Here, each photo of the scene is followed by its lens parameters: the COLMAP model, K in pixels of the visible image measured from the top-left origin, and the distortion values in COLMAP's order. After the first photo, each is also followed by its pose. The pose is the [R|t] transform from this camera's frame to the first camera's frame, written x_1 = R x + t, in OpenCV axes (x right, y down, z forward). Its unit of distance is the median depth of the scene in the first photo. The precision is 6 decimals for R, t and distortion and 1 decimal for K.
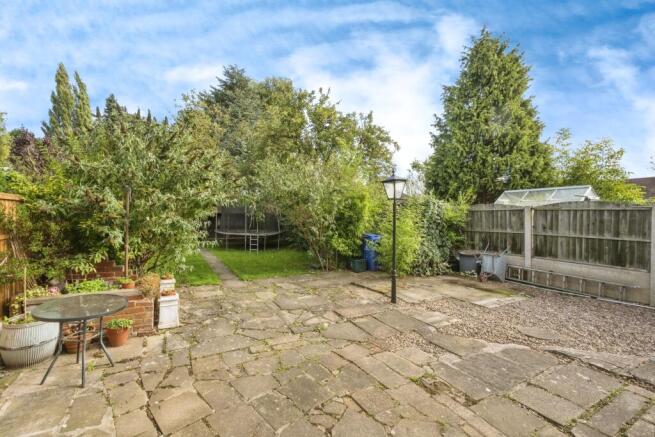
lens RADIAL K [[261.5, 0, 310.2], [0, 261.5, 219.6], [0, 0, 1]] dist [-0.001754, -0.000291]
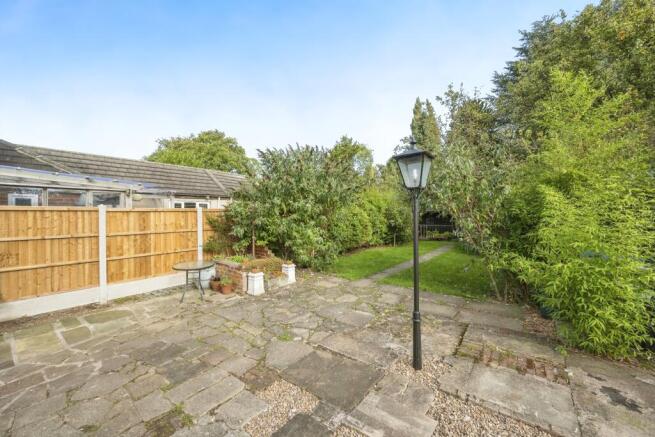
lens RADIAL K [[261.5, 0, 327.9], [0, 261.5, 215.5], [0, 0, 1]] dist [-0.001754, -0.000291]
pose [[0.443335, -0.008028, -0.896320, 0.736027], [0.004819, 0.999967, -0.006572, -0.016292], [0.896343, -0.001405, 0.443358, 0.550594]]
